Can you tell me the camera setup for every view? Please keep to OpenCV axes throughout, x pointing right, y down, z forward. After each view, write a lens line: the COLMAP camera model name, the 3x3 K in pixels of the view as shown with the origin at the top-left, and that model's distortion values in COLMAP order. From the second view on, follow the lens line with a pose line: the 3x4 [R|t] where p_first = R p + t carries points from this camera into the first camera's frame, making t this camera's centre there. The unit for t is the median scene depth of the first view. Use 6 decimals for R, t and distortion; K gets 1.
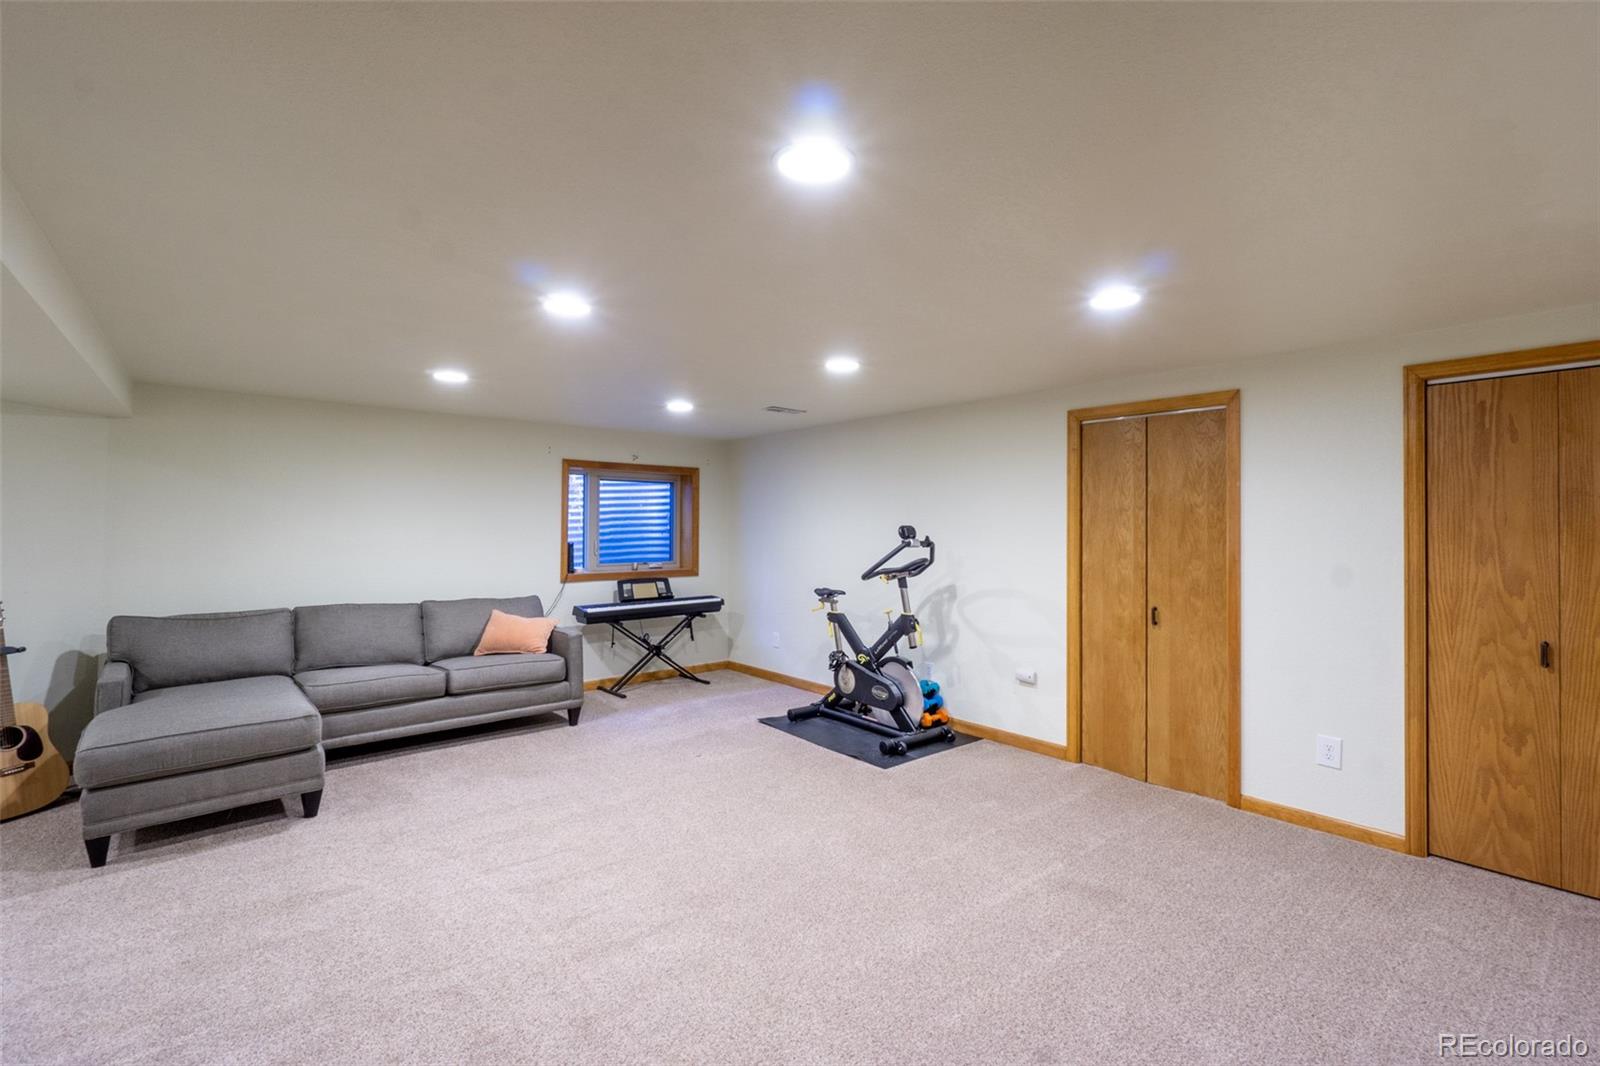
lens RADIAL K [[707.8, 0, 801.7], [0, 707.8, 533.3], [0, 0, 1]] dist [-0.004999, 0.000178]
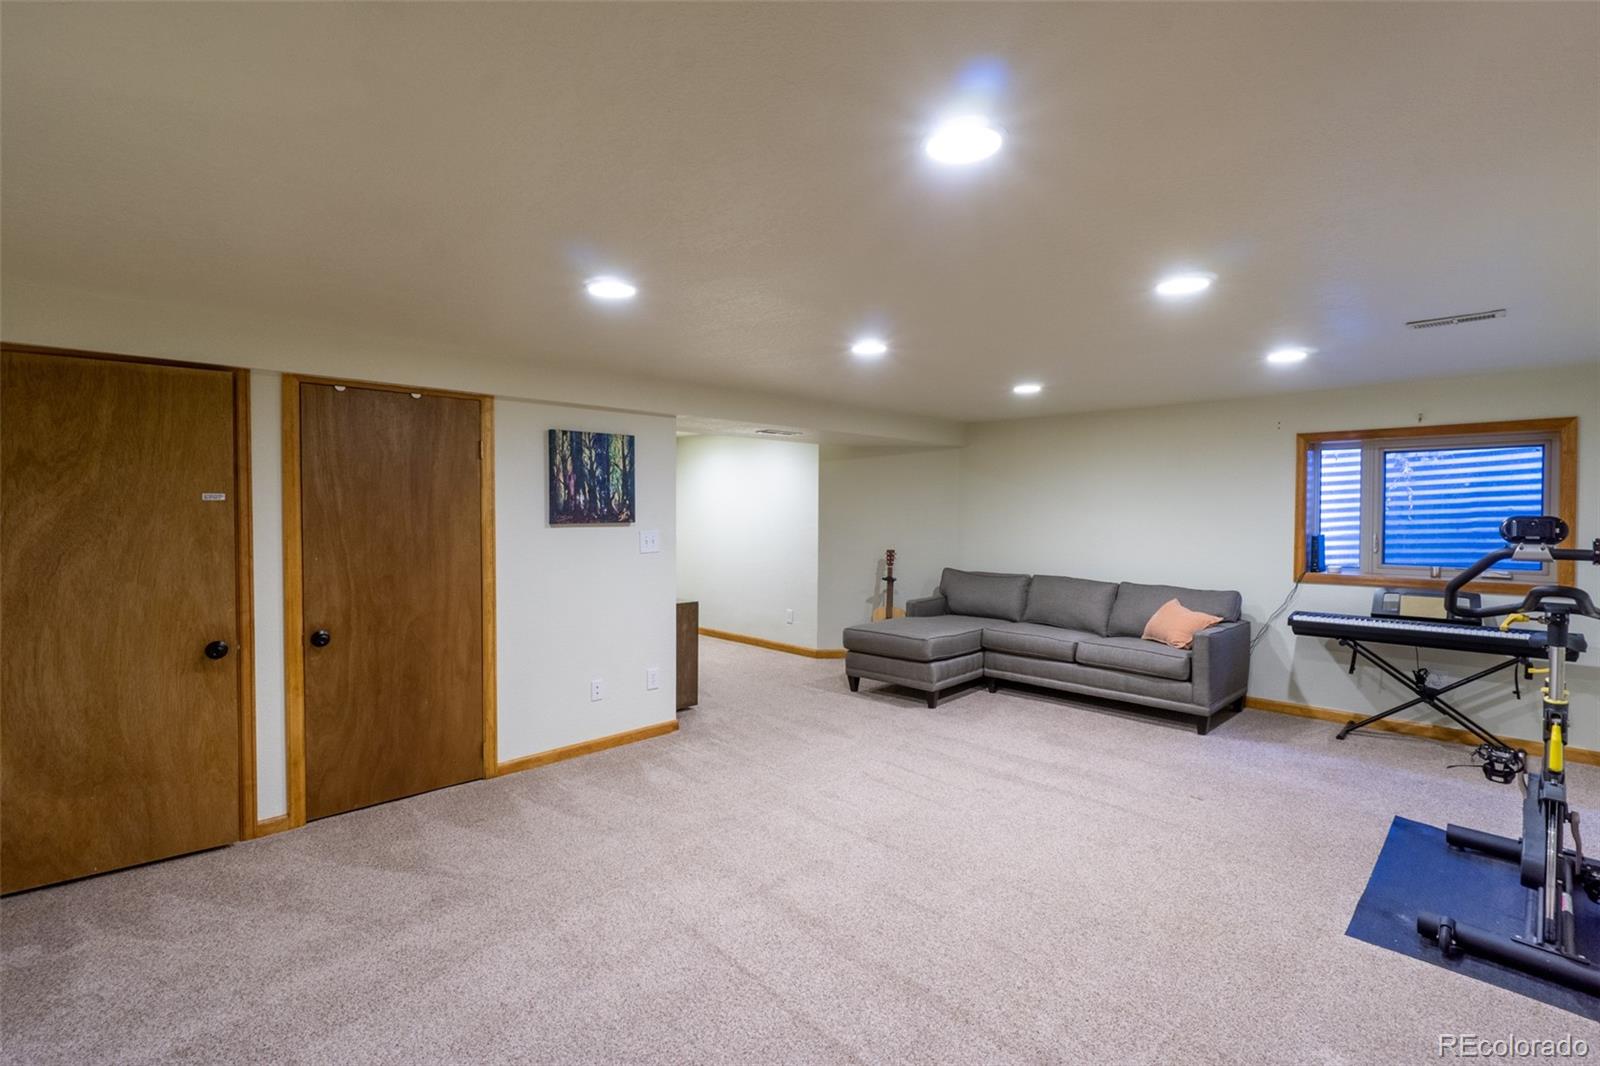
lens RADIAL K [[707.8, 0, 801.8], [0, 707.8, 524.0], [0, 0, 1]] dist [-0.004999, 0.000178]
pose [[0.075675, 0.014330, -0.997030, 0.541659], [-0.010113, 0.999856, 0.013603, -0.005366], [0.997081, 0.009054, 0.075810, 0.420822]]
